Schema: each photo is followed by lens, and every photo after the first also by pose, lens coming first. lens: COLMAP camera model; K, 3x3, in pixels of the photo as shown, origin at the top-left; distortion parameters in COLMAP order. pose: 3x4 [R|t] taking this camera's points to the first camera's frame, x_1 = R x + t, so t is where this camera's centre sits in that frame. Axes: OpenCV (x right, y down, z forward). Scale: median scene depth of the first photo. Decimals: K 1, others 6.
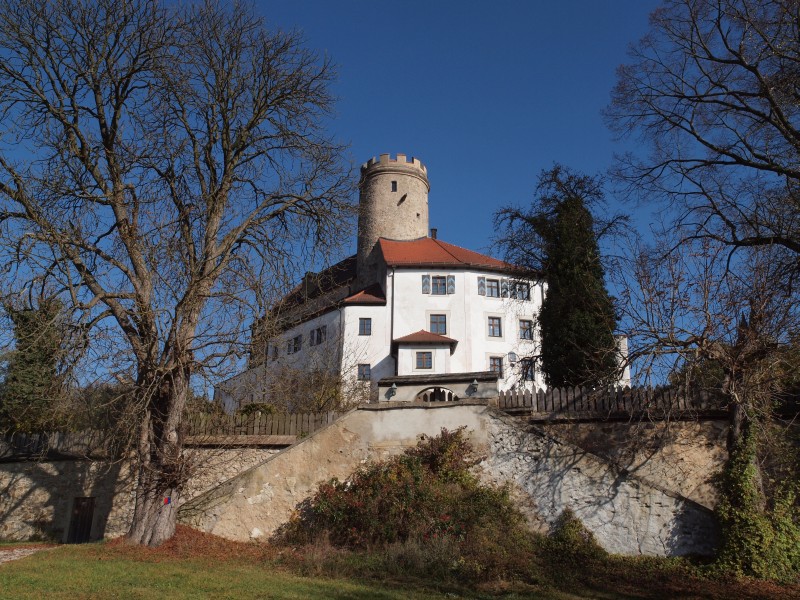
lens RADIAL K [[706.9, 0, 397.6], [0, 706.9, 297.3], [0, 0, 1]] dist [-0.018971, 0.015831]
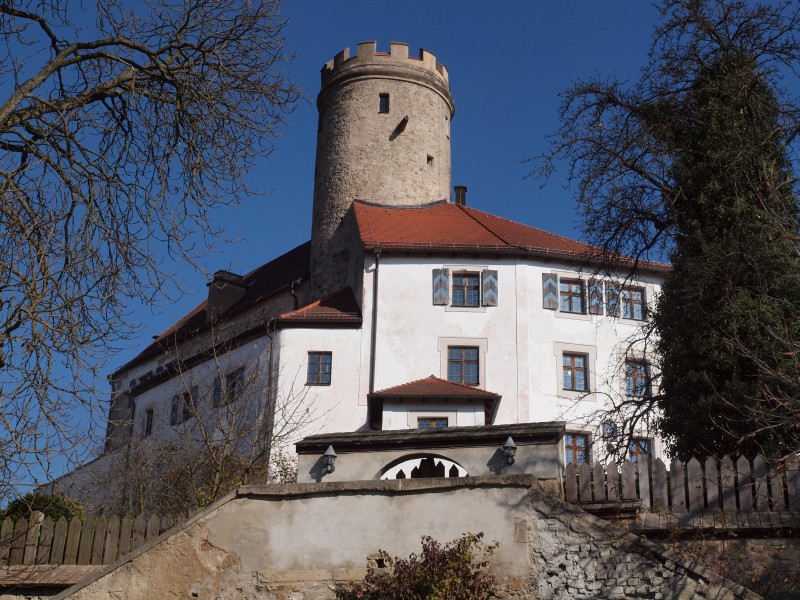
lens RADIAL K [[1269.4, 0, 397.5], [0, 1269.4, 301.3], [0, 0, 1]] dist [0.134916, 0.000000]
pose [[0.999873, 0.008516, -0.013506, 0.041278], [-0.009031, 0.999215, -0.038570, 0.052617], [0.013167, 0.038687, 0.999165, 0.161705]]
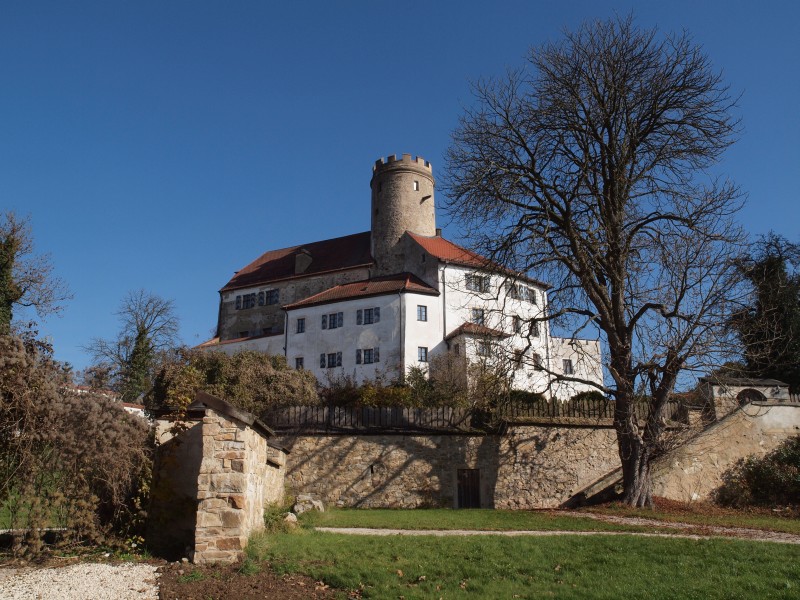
lens RADIAL K [[662.6, 0, 397.1], [0, 662.6, 302.0], [0, 0, 1]] dist [-0.083275, 0.004403]
pose [[0.911107, 0.110427, 0.397101, -0.931931], [-0.127012, 0.991778, 0.015618, 0.023759], [-0.392112, -0.064666, 0.917642, 0.114471]]
